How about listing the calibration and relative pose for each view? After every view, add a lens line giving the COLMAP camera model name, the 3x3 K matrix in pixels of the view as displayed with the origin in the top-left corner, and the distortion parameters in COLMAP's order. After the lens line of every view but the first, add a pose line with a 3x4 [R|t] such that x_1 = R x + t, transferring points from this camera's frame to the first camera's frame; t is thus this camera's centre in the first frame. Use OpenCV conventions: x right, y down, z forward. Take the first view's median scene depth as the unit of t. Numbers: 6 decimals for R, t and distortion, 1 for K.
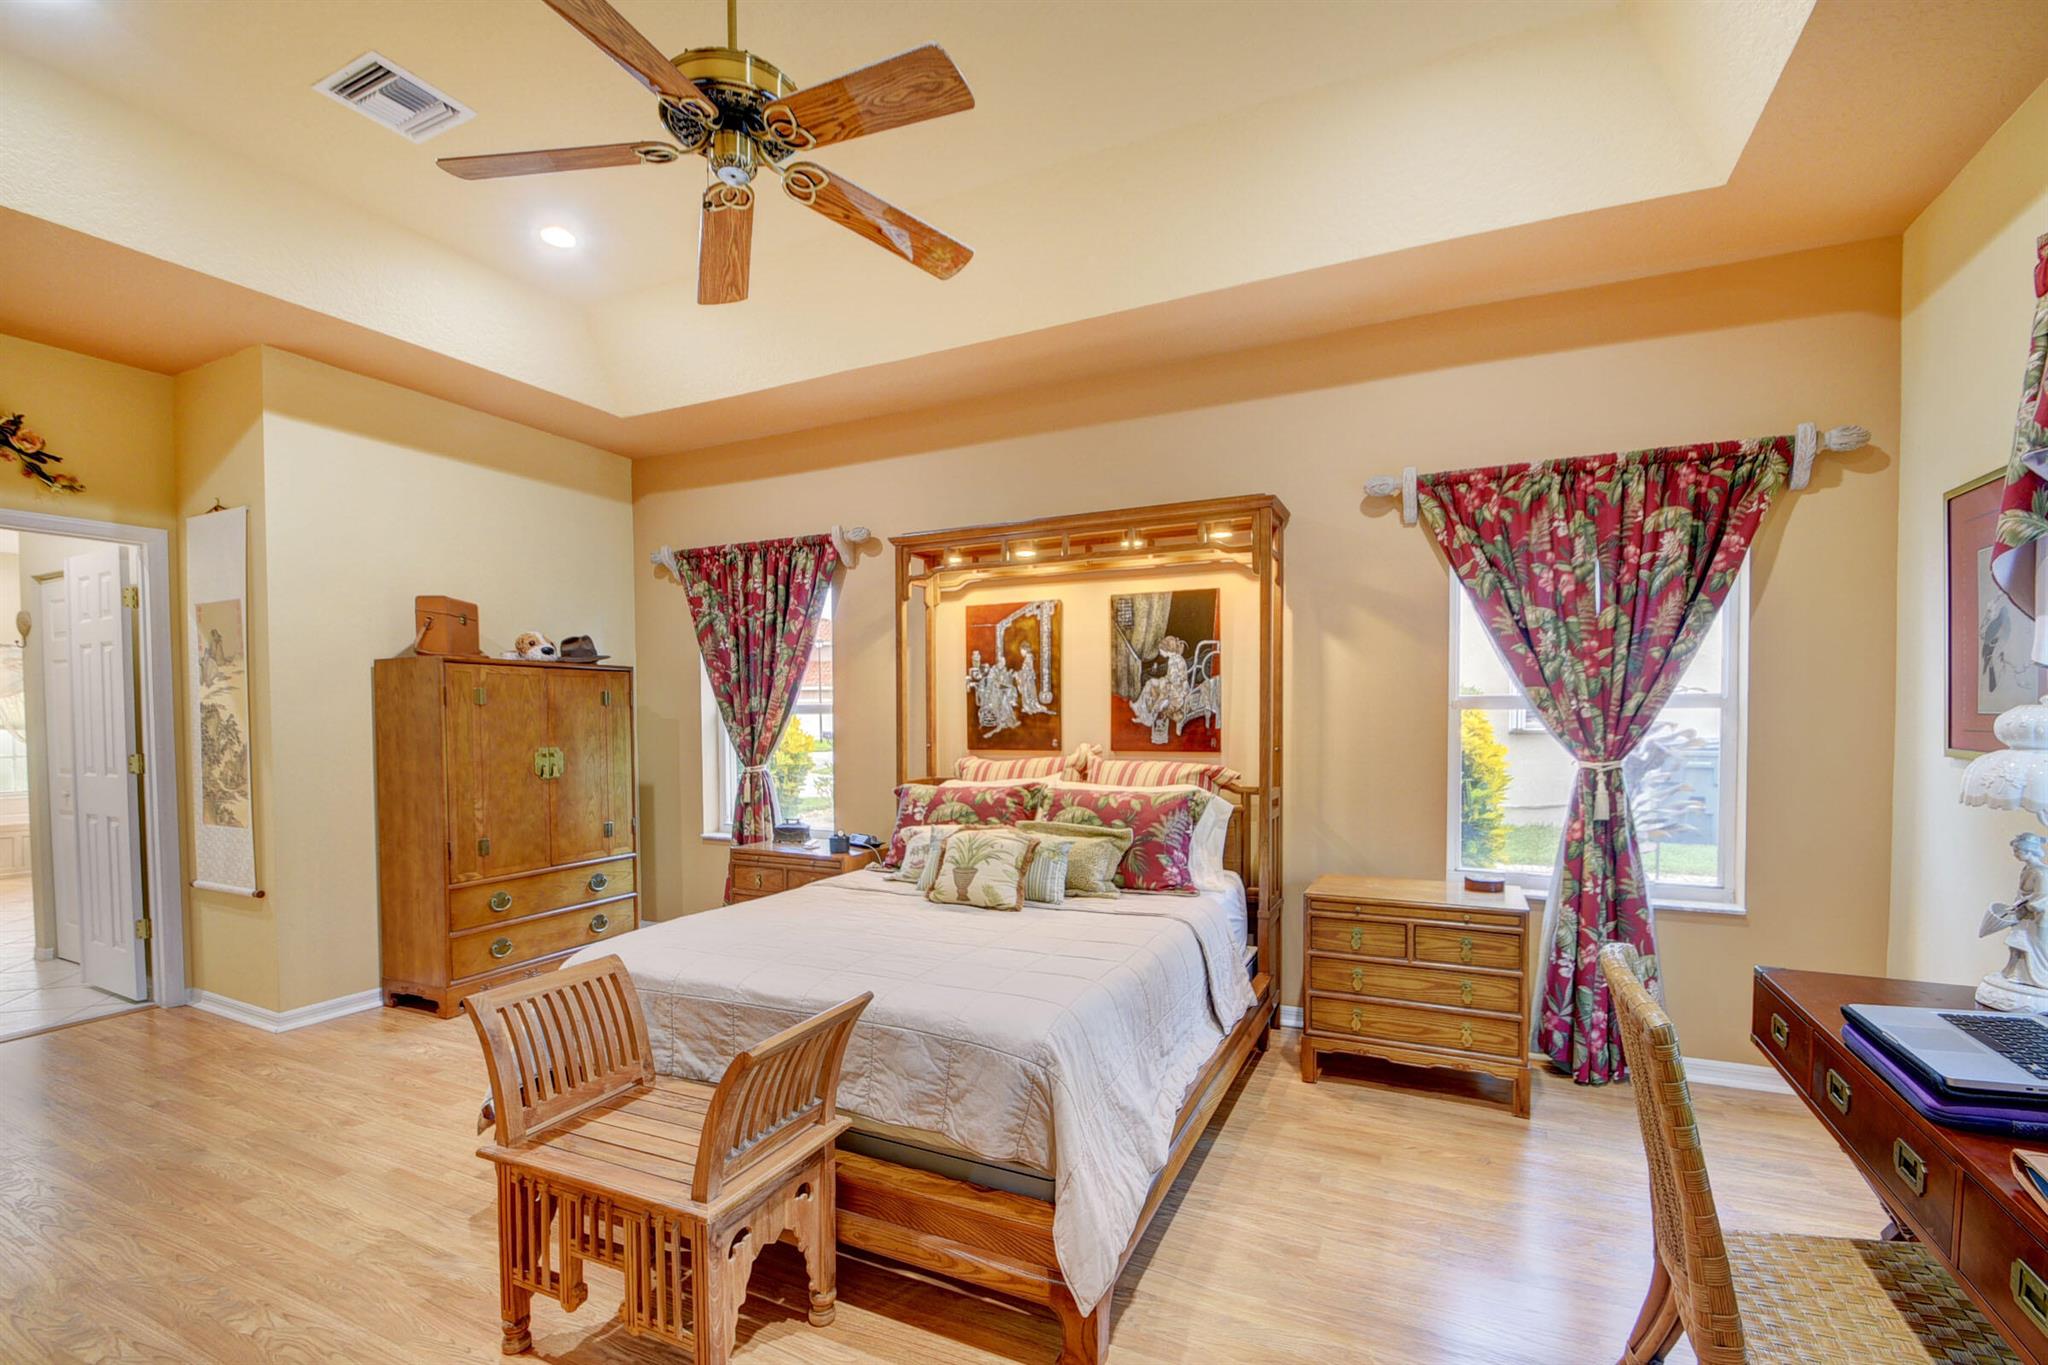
lens RADIAL K [[905.1, 0, 1001.6], [0, 905.1, 741.0], [0, 0, 1]] dist [0.004288, -0.014173]
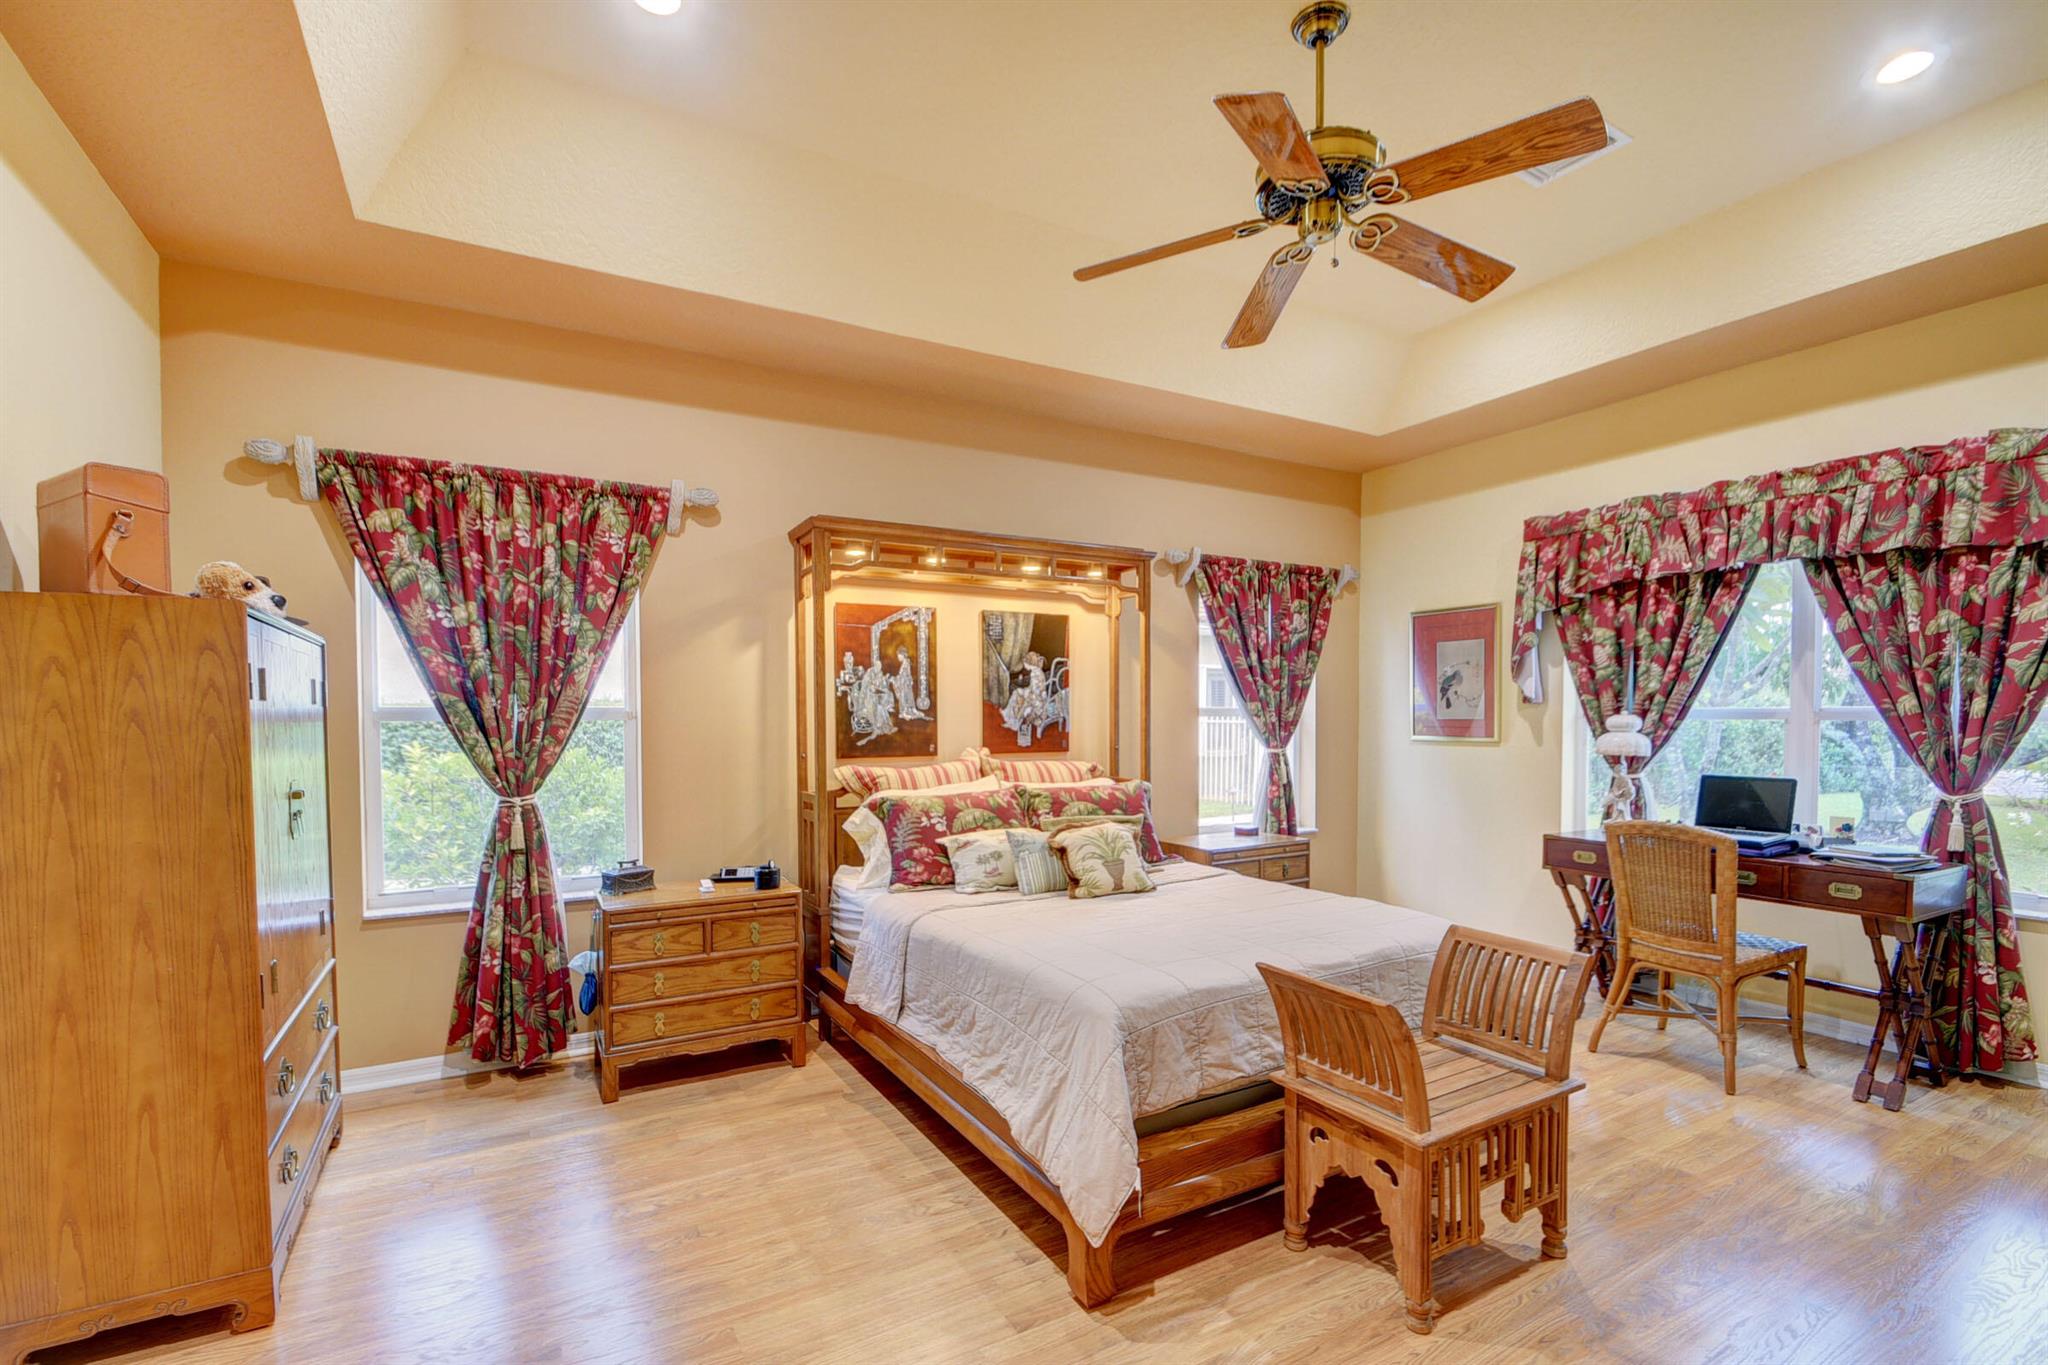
lens RADIAL K [[905.1, 0, 1001.6], [0, 905.1, 741.0], [0, 0, 1]] dist [0.004288, -0.014173]
pose [[0.566617, -0.017871, 0.823787, -0.761981], [0.027399, 0.999621, 0.002840, -0.007085], [-0.823525, 0.020962, 0.566892, 0.372994]]
